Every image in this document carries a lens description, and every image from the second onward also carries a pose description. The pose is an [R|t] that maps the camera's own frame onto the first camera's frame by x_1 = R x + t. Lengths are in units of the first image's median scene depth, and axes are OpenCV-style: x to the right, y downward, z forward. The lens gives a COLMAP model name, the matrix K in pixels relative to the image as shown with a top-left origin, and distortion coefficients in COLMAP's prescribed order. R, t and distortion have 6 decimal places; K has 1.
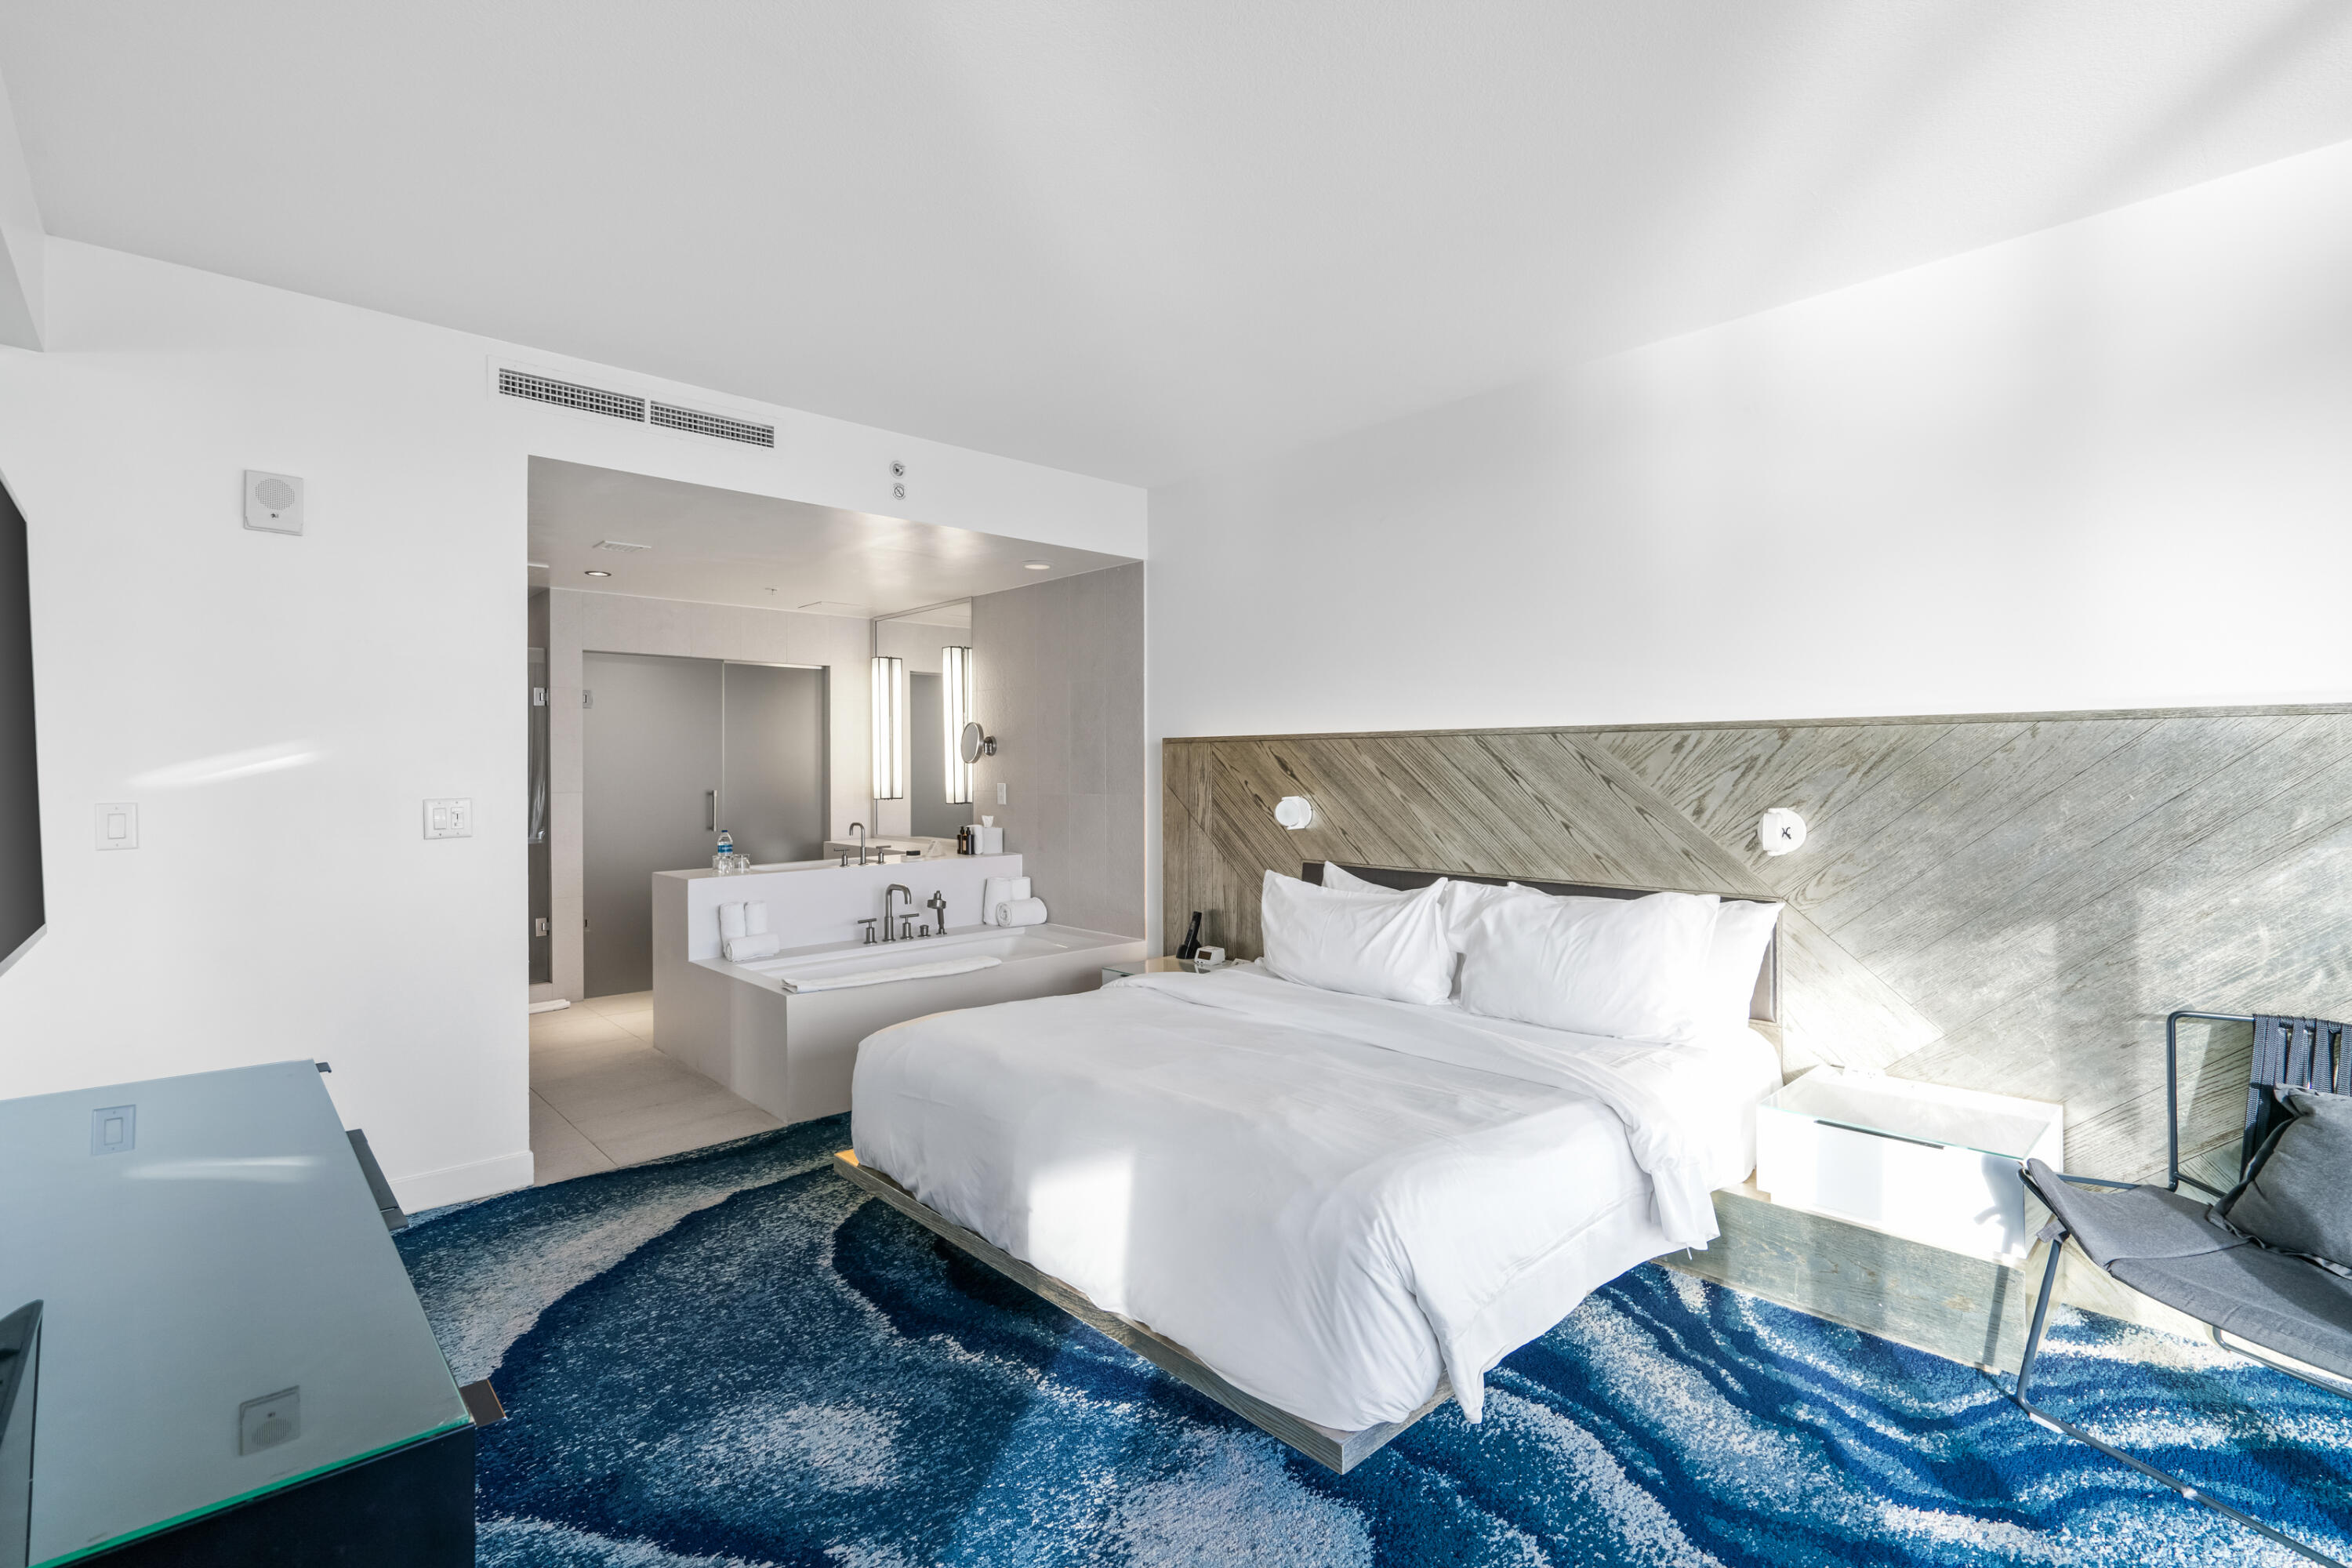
lens RADIAL K [[1081.9, 0, 1170.4], [0, 1081.9, 772.2], [0, 0, 1]] dist [-0.001773, 0.000518]
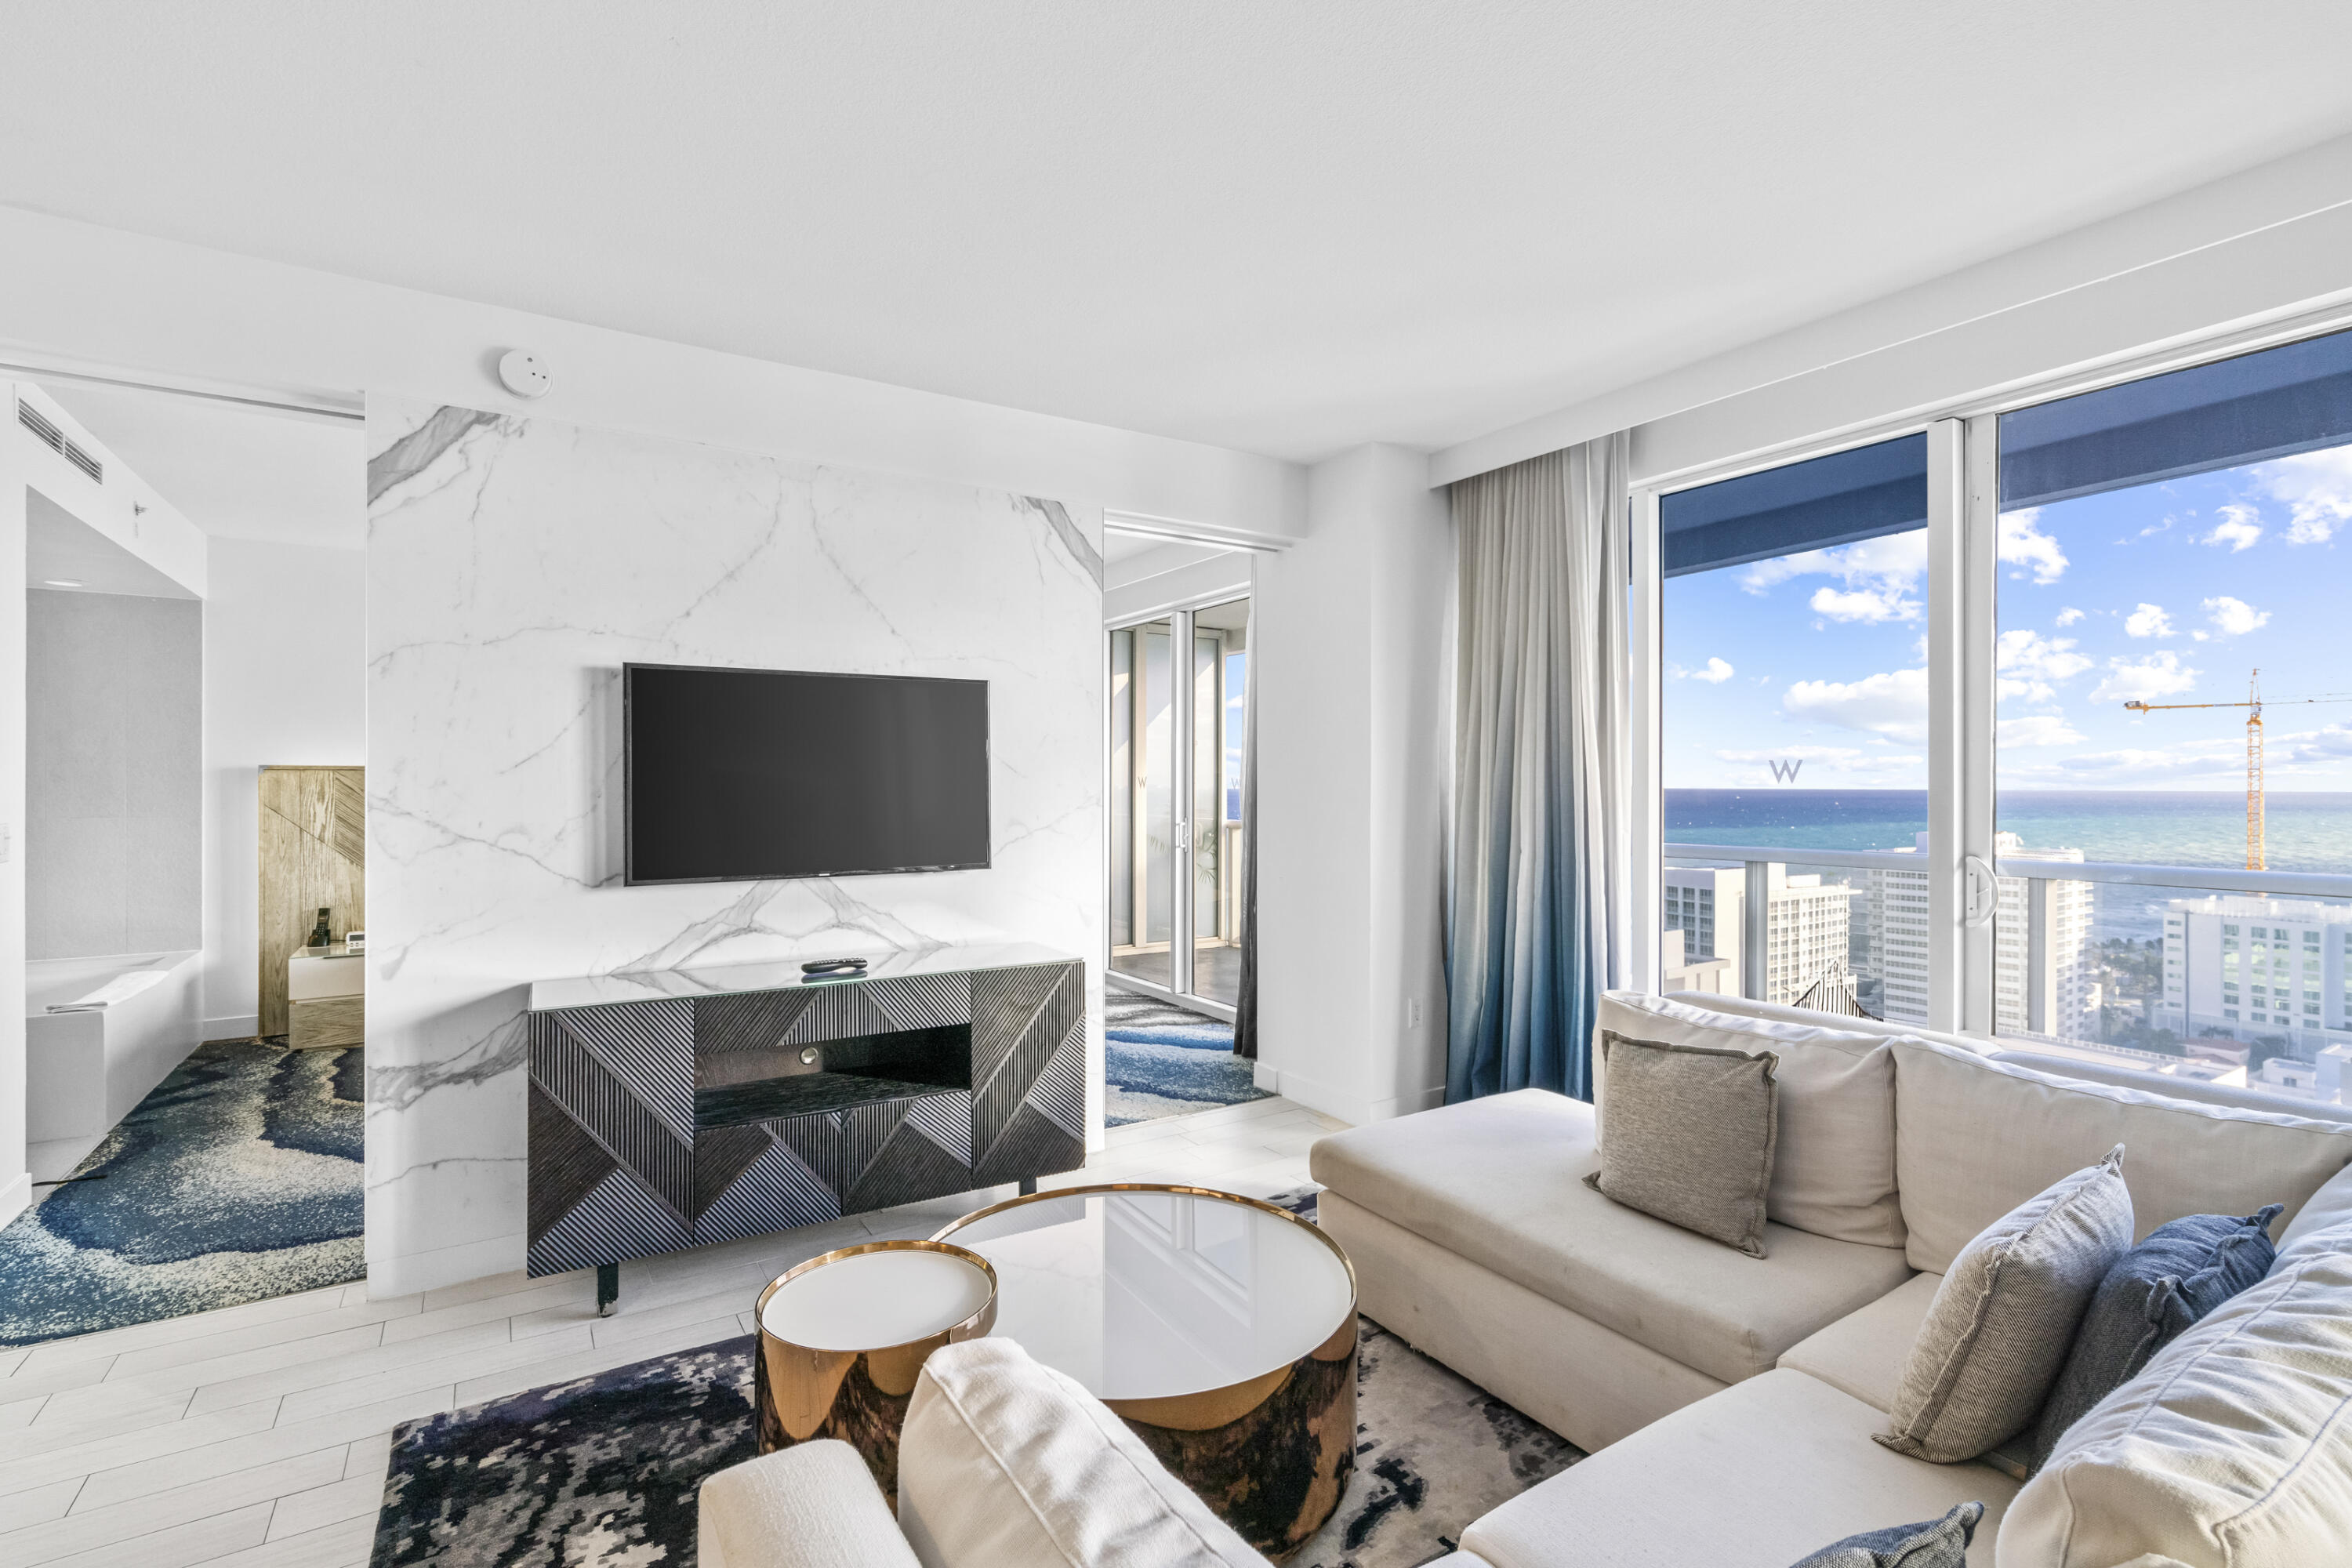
lens RADIAL K [[1083.5, 0, 1179.8], [0, 1083.5, 781.8], [0, 0, 1]] dist [-0.001088, 0.001098]
pose [[0.176449, 0.005930, 0.984292, -1.071257], [0.005236, 0.999962, -0.006963, -0.000324], [-0.984296, 0.006383, 0.176411, -0.183636]]
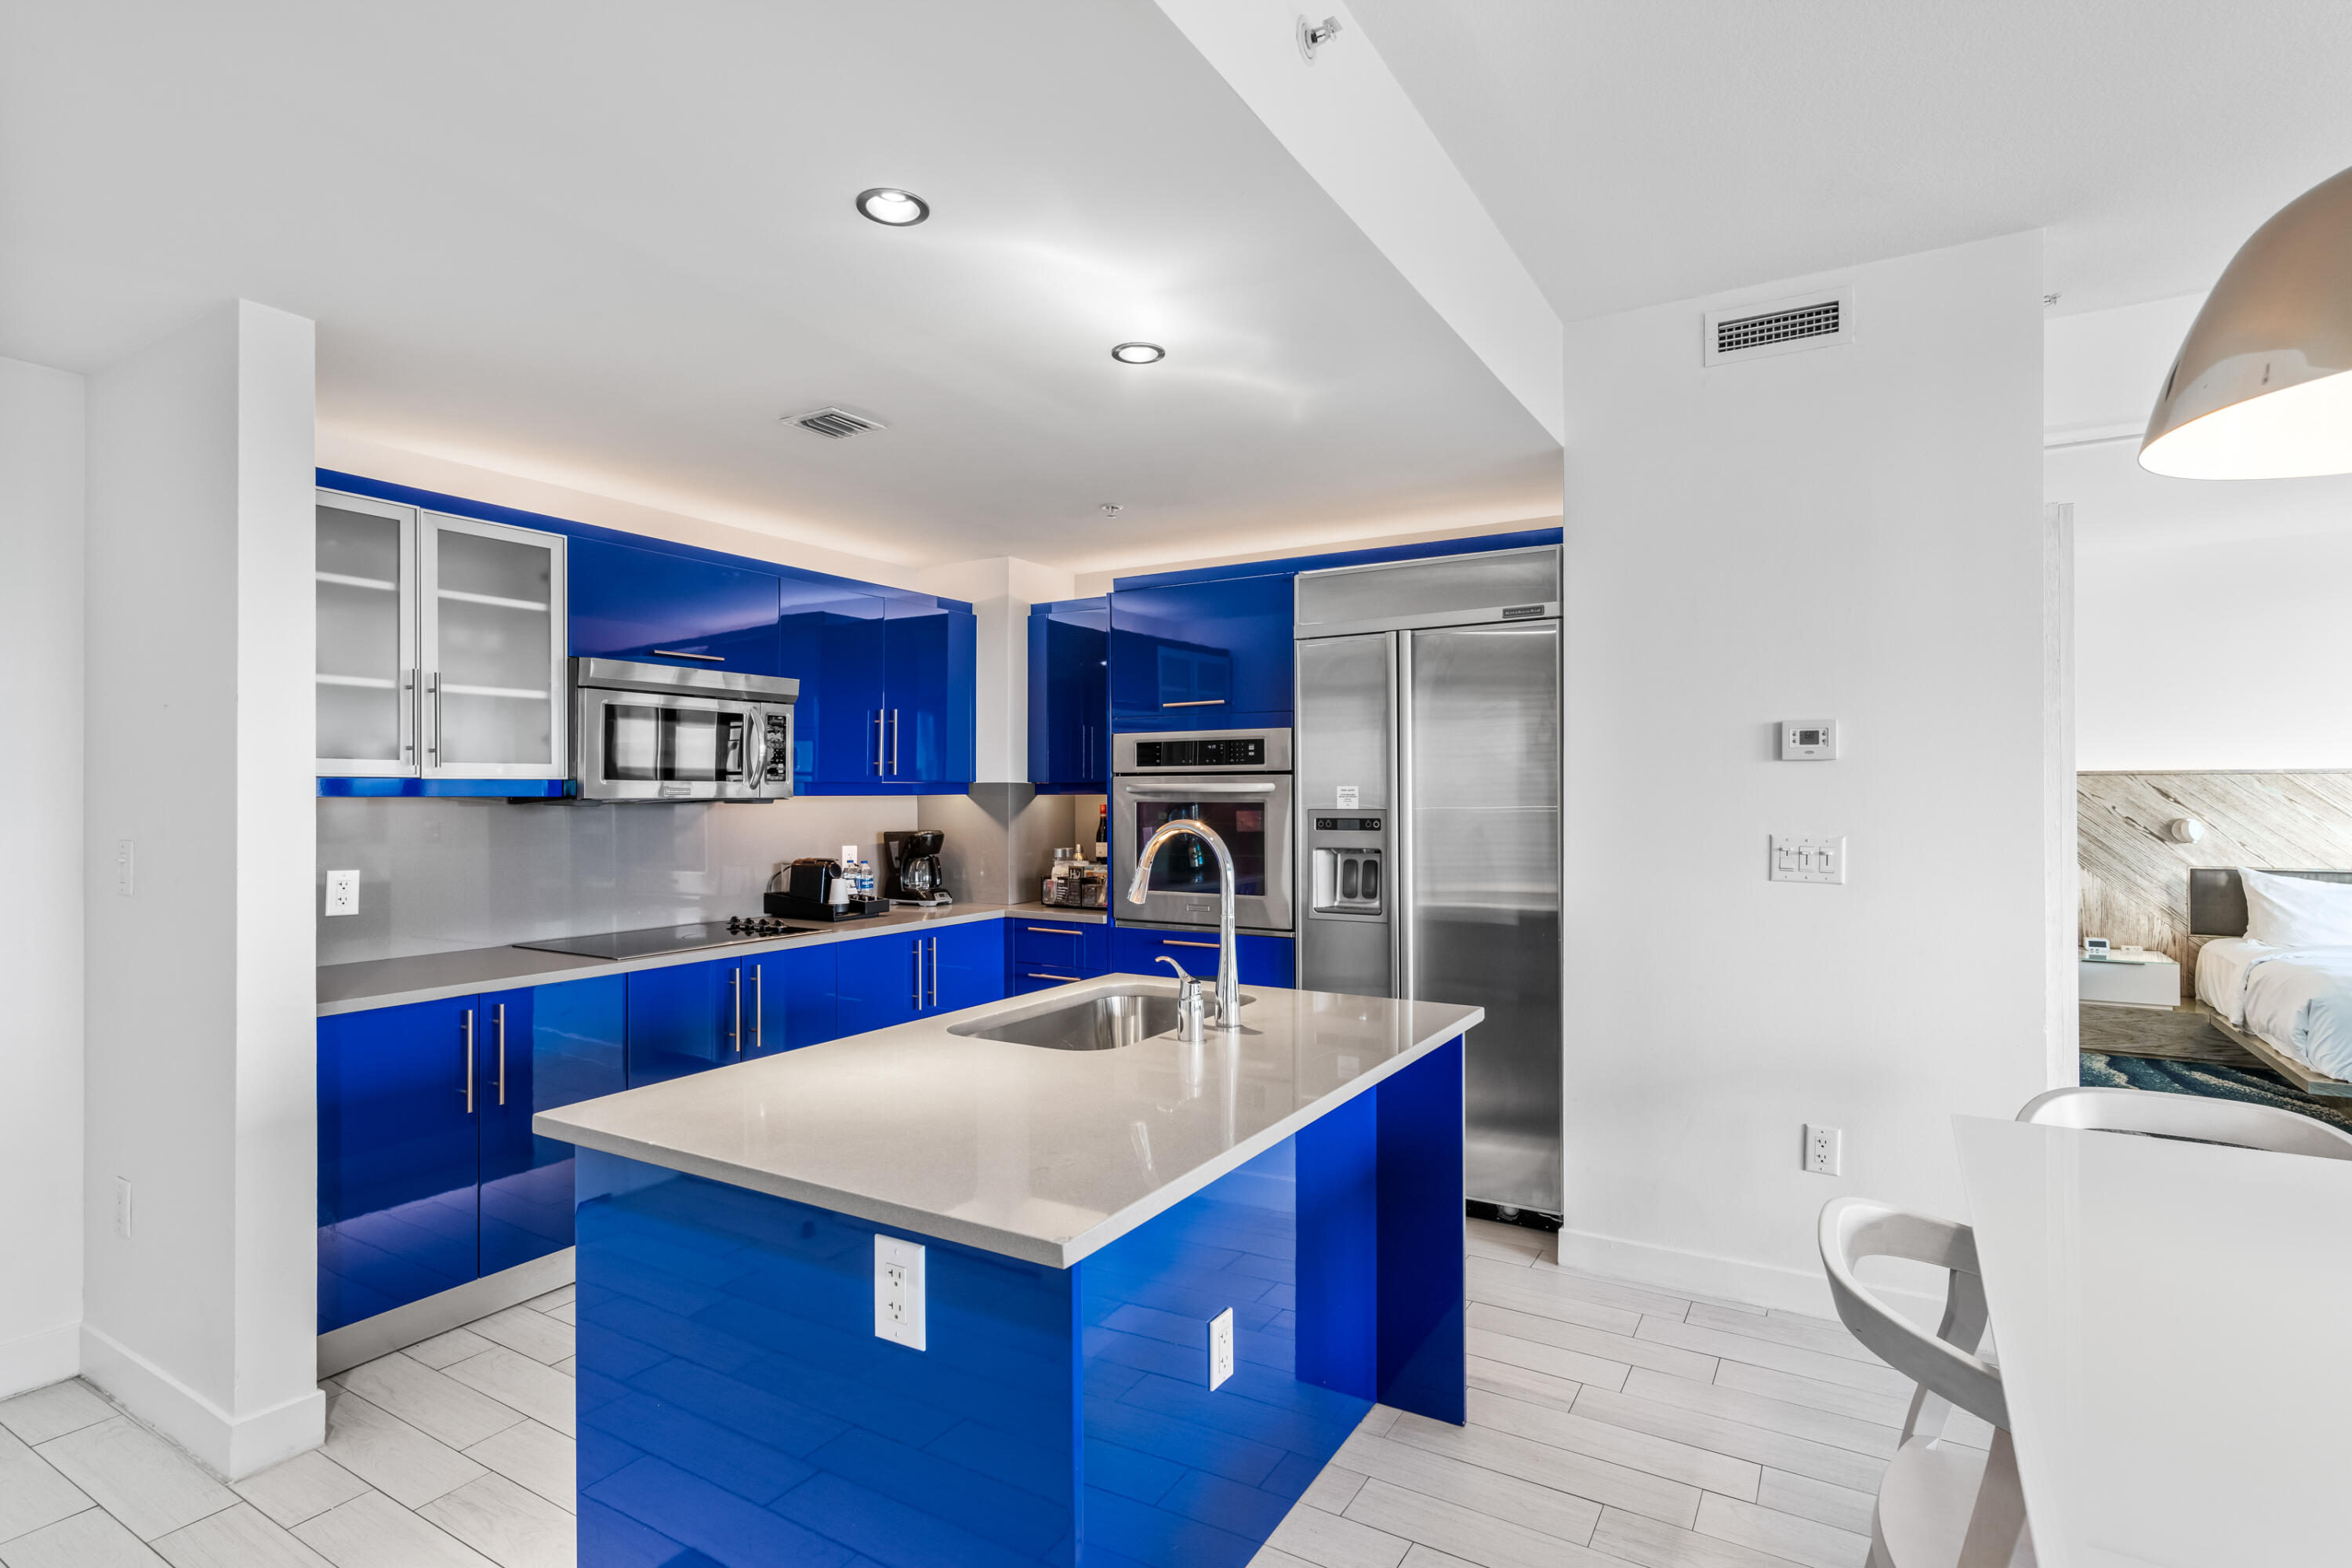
lens RADIAL K [[1159.8, 0, 1170.5], [0, 1159.8, 793.6], [0, 0, 1]] dist [0.000341, 0.000659]
pose [[0.960025, 0.001235, 0.279912, -1.403494], [0.000471, 0.999982, -0.006027, 0.001175], [-0.279914, 0.005918, 0.960007, 0.000177]]
